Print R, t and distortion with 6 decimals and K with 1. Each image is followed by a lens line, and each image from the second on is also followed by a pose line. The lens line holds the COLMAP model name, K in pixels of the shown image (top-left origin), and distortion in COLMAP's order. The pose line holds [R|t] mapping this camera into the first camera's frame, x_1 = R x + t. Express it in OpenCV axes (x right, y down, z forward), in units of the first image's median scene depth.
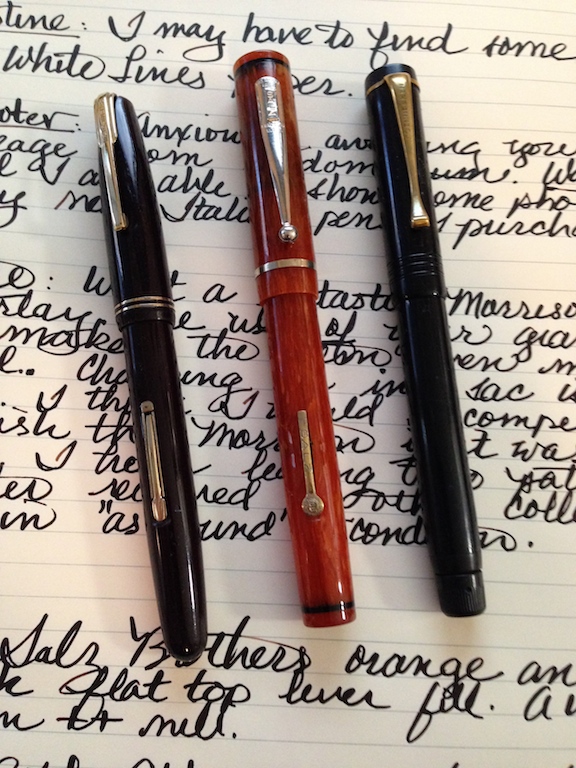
lens RADIAL K [[737.4, 0, 283.2], [0, 737.4, 388.1], [0, 0, 1]] dist [-0.017603, 0.000000]
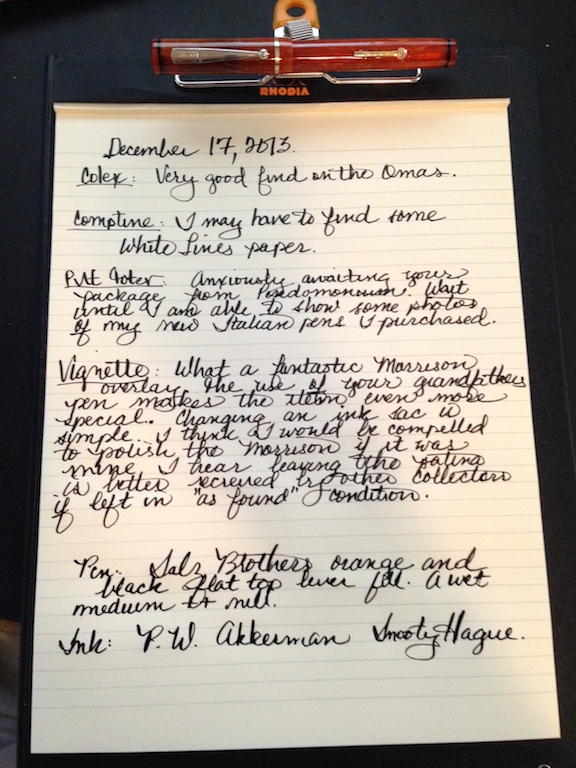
lens RADIAL K [[737.4, 0, 292.1], [0, 737.4, 379.1], [0, 0, 1]] dist [-0.017603, 0.000000]
pose [[0.997690, -0.066229, 0.015089, -0.009706], [0.066176, 0.997800, 0.003946, -0.107913], [-0.015317, -0.002938, 0.999878, -0.817857]]
